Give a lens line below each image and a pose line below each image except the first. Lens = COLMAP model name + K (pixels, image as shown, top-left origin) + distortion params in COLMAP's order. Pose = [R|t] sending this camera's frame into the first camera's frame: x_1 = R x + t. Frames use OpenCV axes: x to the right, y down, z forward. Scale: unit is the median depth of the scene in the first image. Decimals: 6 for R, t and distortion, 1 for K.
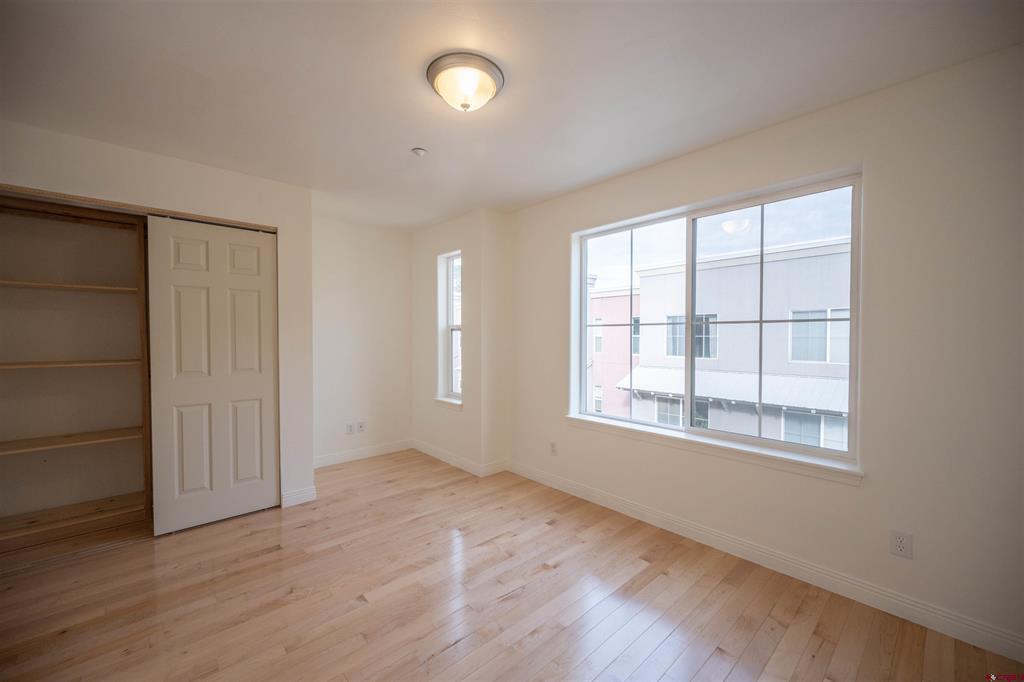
lens RADIAL K [[407.5, 0, 508.9], [0, 407.5, 343.0], [0, 0, 1]] dist [-0.000990, -0.000146]
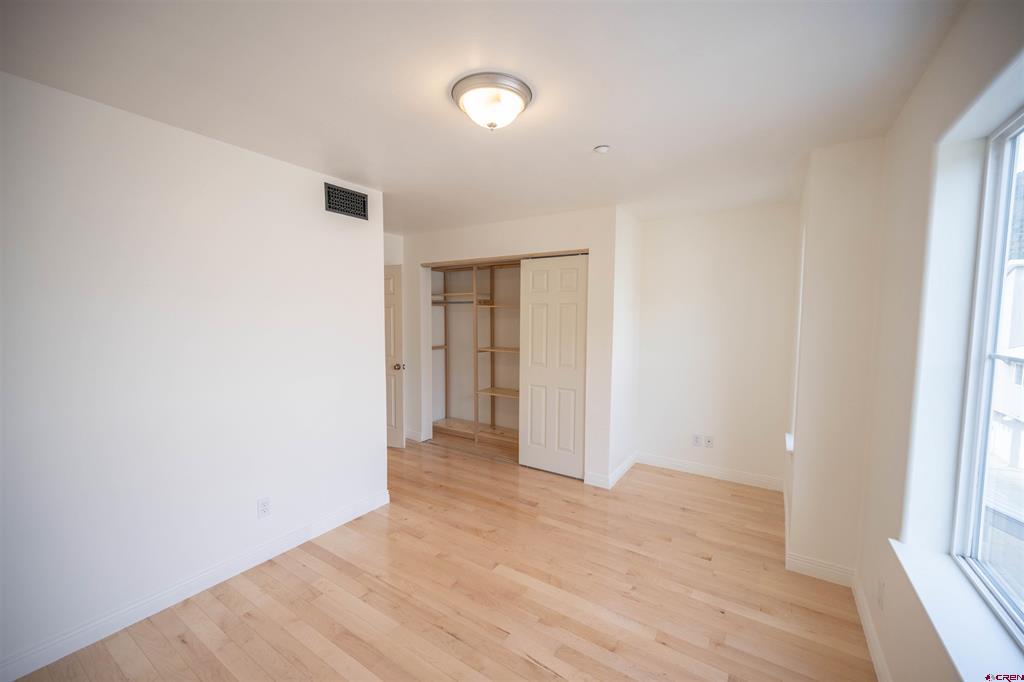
lens RADIAL K [[402.1, 0, 507.4], [0, 402.1, 343.2], [0, 0, 1]] dist [-0.001447, -0.000060]
pose [[0.251932, 0.067449, -0.965391, 0.519671], [-0.026943, 0.997670, 0.062674, -0.078065], [0.967370, 0.010221, 0.253163, 0.487522]]
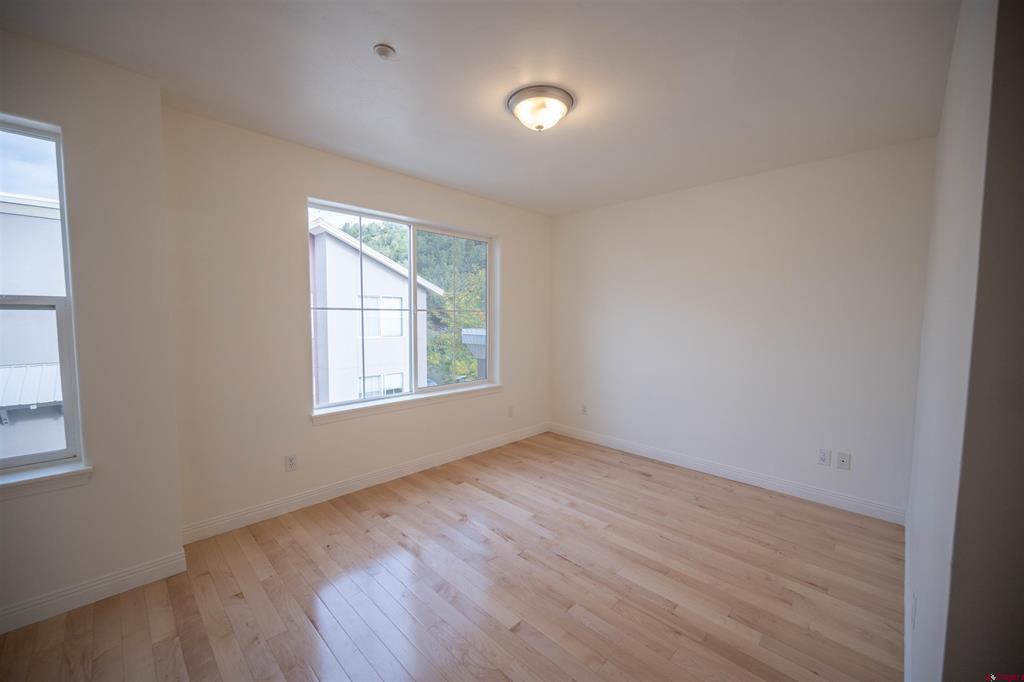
lens RADIAL K [[402.1, 0, 507.4], [0, 402.1, 343.2], [0, 0, 1]] dist [-0.001447, -0.000060]
pose [[-0.081559, -0.059858, 0.994869, -0.782151], [0.006384, 0.998143, 0.060578, -0.021466], [-0.996648, 0.011291, -0.081025, 0.724043]]
